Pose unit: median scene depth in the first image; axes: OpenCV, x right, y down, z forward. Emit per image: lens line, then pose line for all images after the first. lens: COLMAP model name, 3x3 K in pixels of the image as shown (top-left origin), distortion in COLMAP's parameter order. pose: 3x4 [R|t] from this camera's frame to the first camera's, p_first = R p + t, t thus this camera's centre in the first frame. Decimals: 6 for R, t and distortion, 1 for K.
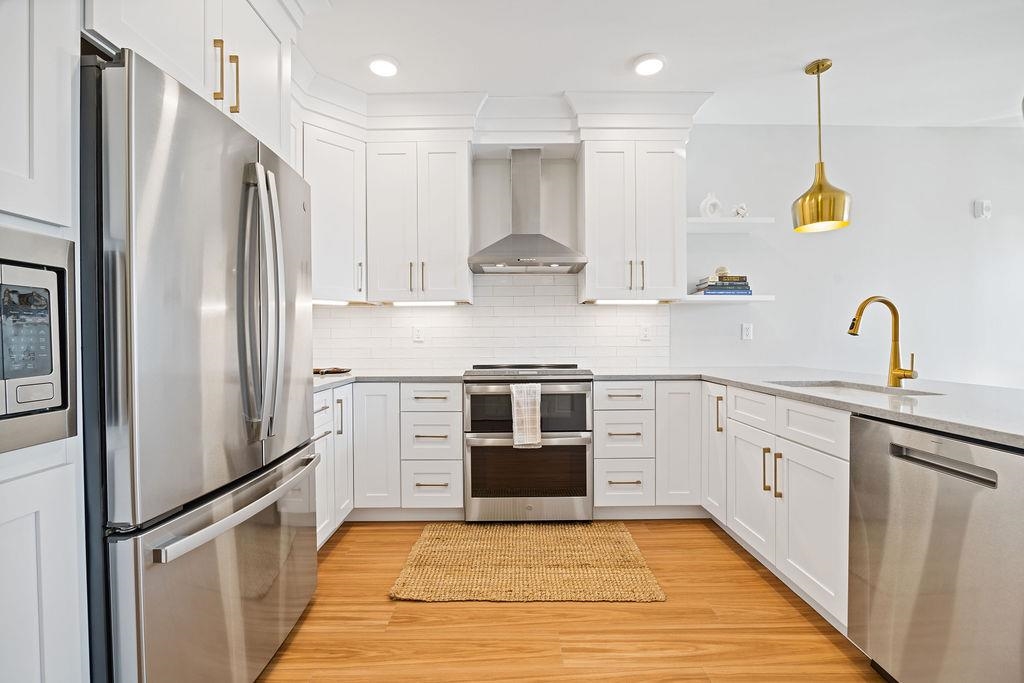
lens RADIAL K [[435.6, 0, 518.6], [0, 435.6, 339.6], [0, 0, 1]] dist [-0.021670, 0.000658]
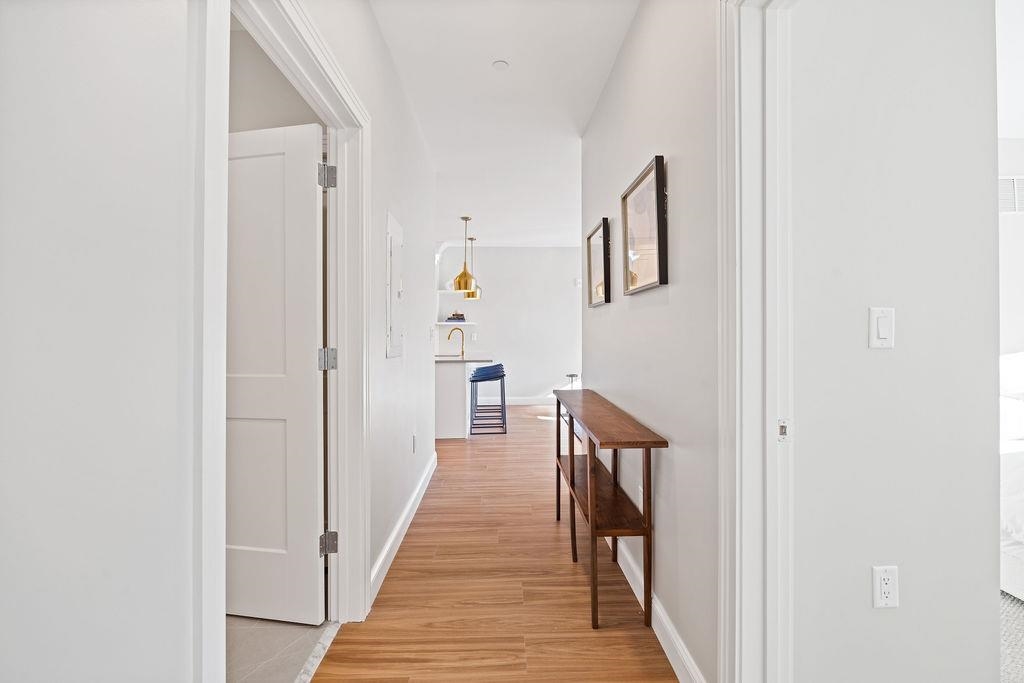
lens RADIAL K [[463.3, 0, 512.7], [0, 463.3, 338.7], [0, 0, 1]] dist [-0.000779, -0.000109]
pose [[0.999943, -0.009788, 0.004209, 0.925588], [0.009794, 0.999951, -0.001427, -0.001329], [-0.004195, 0.001468, 0.999990, -1.890249]]
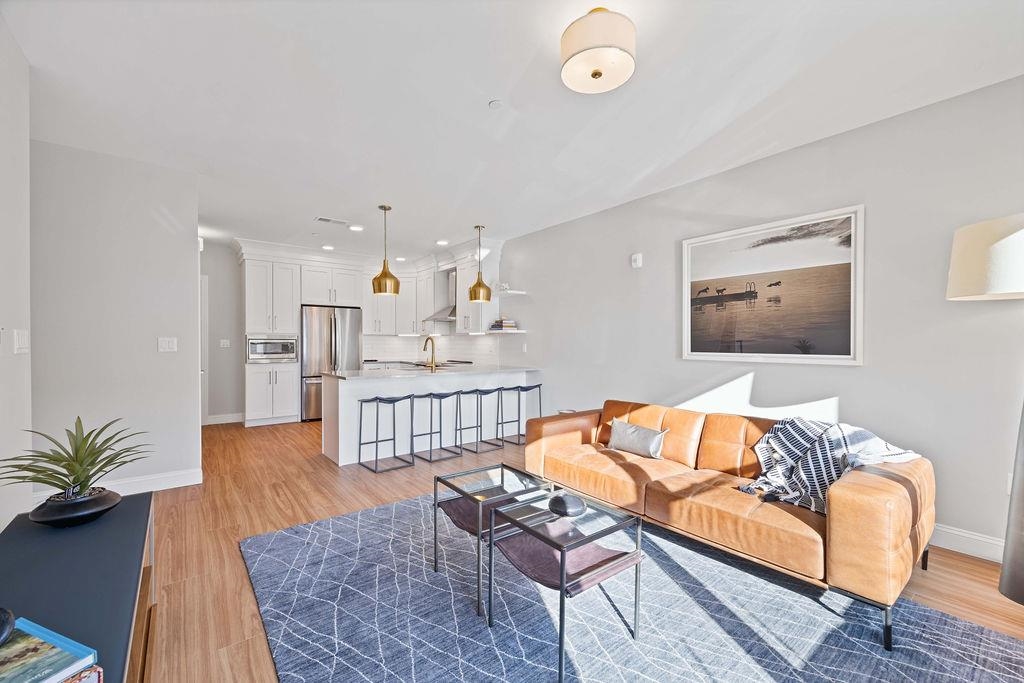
lens RADIAL K [[415.4, 0, 516.6], [0, 415.4, 341.4], [0, 0, 1]] dist [-0.008735, -0.001688]
pose [[0.615420, 0.006574, -0.788172, 2.406371], [-0.009724, 0.999952, 0.000748, -0.059271], [0.788139, 0.007204, 0.615455, -0.142676]]
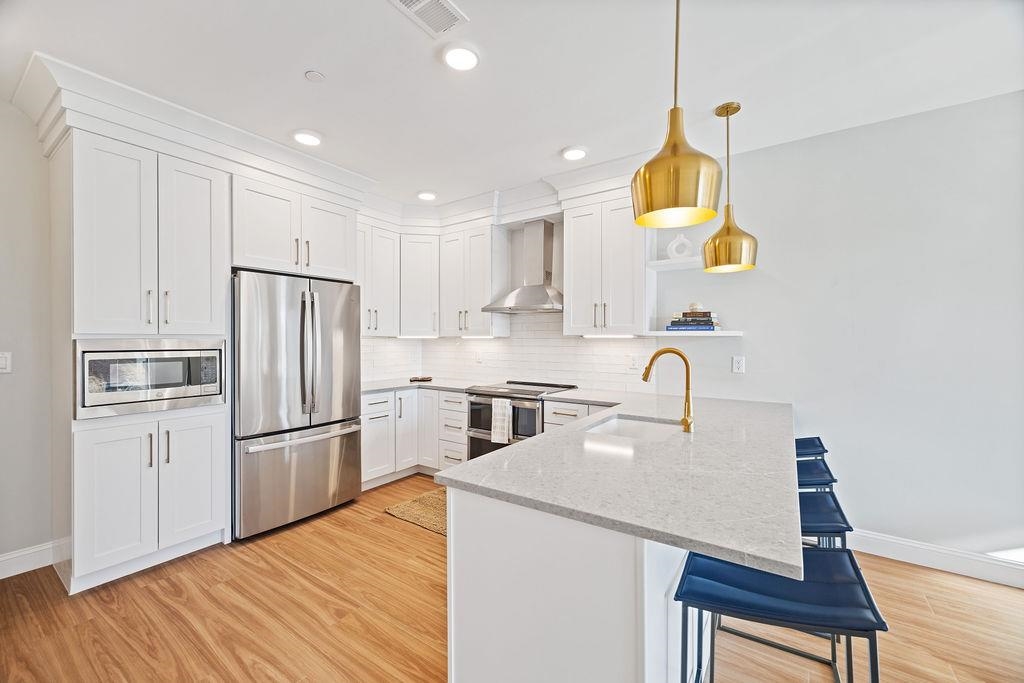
lens RADIAL K [[415.4, 0, 521.5], [0, 415.4, 341.2], [0, 0, 1]] dist [-0.008735, -0.001688]
pose [[0.817082, 0.008741, -0.576455, 0.849314], [-0.009243, 0.999955, 0.002062, -0.087297], [0.576447, 0.003643, 0.817126, -0.067015]]
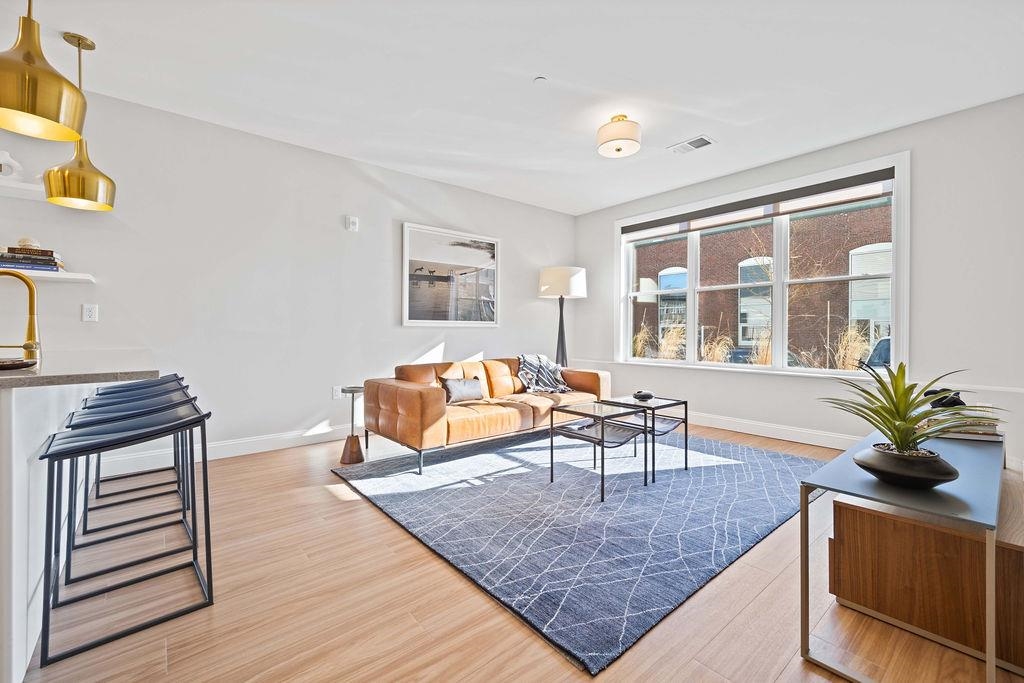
lens RADIAL K [[415.4, 0, 514.6], [0, 415.4, 335.6], [0, 0, 1]] dist [-0.008735, -0.001688]
pose [[0.773305, 0.001431, 0.634032, 0.859655], [-0.003390, 0.999992, 0.001877, 0.034919], [-0.634025, -0.003601, 0.773304, -0.356886]]
